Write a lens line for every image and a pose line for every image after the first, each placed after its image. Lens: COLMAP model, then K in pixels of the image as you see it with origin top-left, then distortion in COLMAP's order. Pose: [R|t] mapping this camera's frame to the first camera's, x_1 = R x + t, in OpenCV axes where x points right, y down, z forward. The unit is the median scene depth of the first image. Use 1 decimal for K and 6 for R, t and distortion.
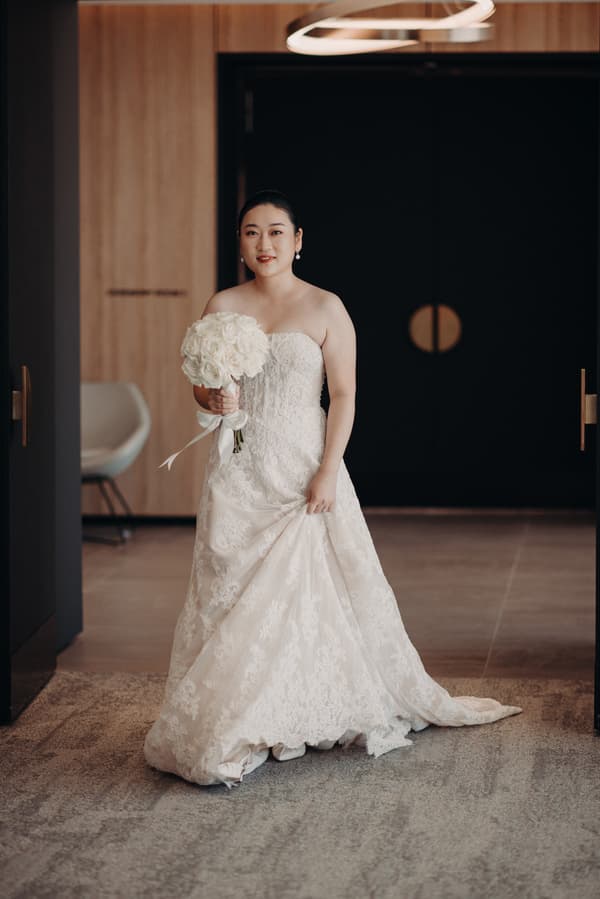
lens RADIAL K [[1109.0, 0, 300.0], [0, 1109.0, 449.5], [0, 0, 1]] dist [-0.035672, 0.010225]
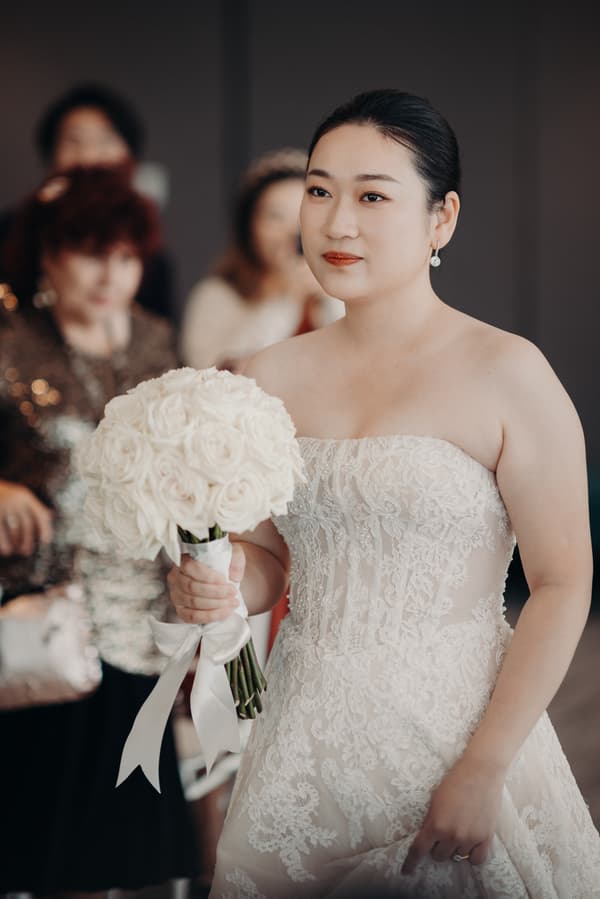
lens RADIAL K [[1109.0, 0, 300.0], [0, 1109.0, 449.5], [0, 0, 1]] dist [-0.035672, 0.010225]
pose [[0.939251, 0.055111, 0.338777, -0.184003], [-0.028970, 0.996232, -0.081744, -0.066677], [-0.342005, 0.066964, 0.937309, 0.627844]]
